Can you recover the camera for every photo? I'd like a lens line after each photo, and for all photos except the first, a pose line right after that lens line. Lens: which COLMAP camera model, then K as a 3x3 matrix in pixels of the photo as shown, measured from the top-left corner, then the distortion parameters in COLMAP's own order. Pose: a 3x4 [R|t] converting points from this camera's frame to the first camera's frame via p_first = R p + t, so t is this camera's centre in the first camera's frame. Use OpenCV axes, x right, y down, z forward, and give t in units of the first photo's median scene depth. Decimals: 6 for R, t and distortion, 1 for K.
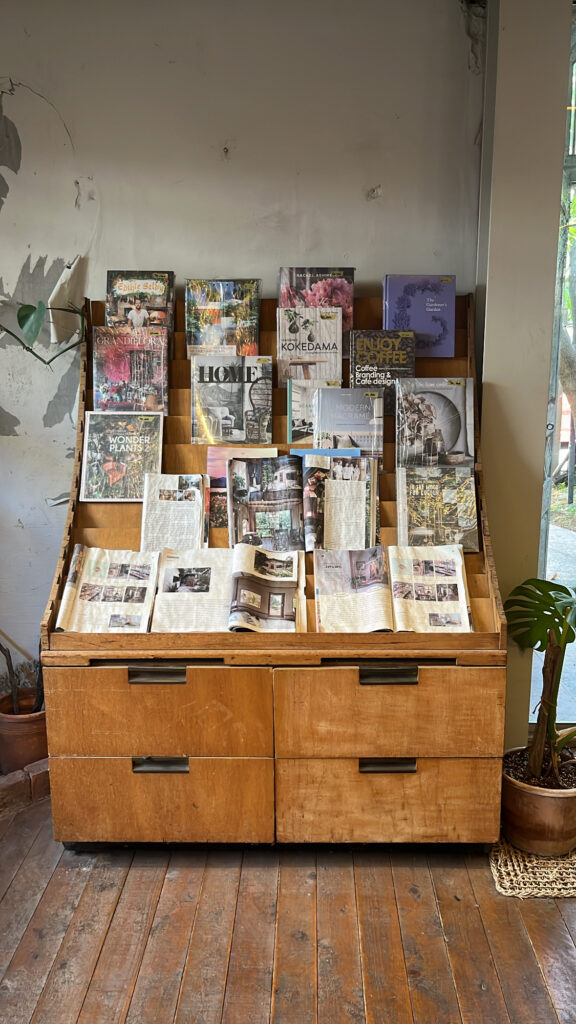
lens RADIAL K [[809.3, 0, 288.0], [0, 809.3, 512.0], [0, 0, 1]] dist [0.094403, -0.148288]
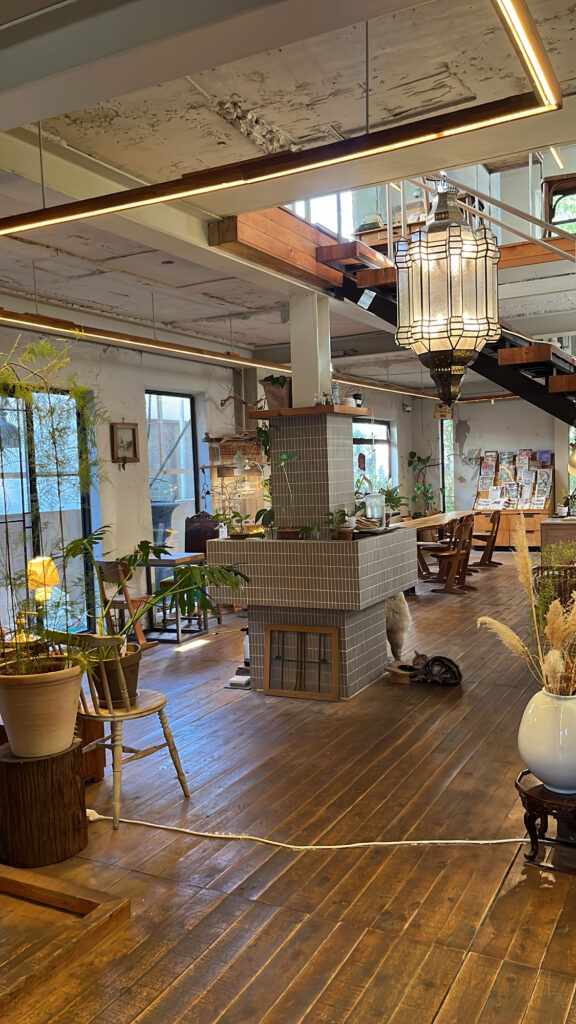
lens RADIAL K [[809.3, 0, 288.0], [0, 809.3, 512.0], [0, 0, 1]] dist [0.094403, -0.148288]
pose [[0.898859, 0.002827, -0.438228, 1.031168], [-0.069424, 0.988270, -0.136021, 0.986651], [0.432704, 0.152688, 0.888512, -4.566662]]
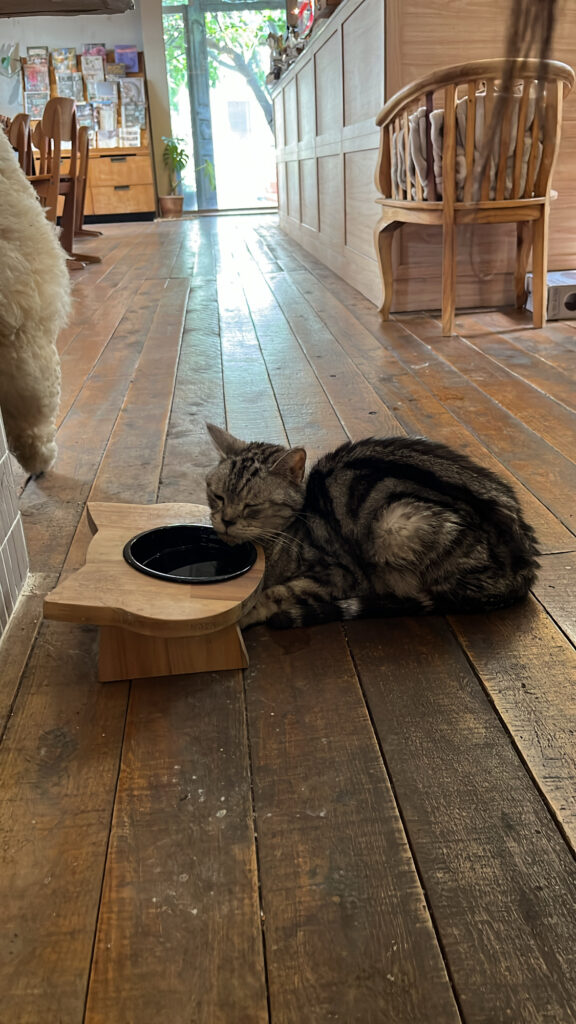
lens RADIAL K [[809.3, 0, 288.0], [0, 809.3, 512.0], [0, 0, 1]] dist [0.094403, -0.148288]
pose [[0.991764, -0.077158, 0.102233, 0.335043], [0.057972, 0.982162, 0.178879, 1.011099], [-0.114211, -0.171479, 0.978545, -2.652172]]
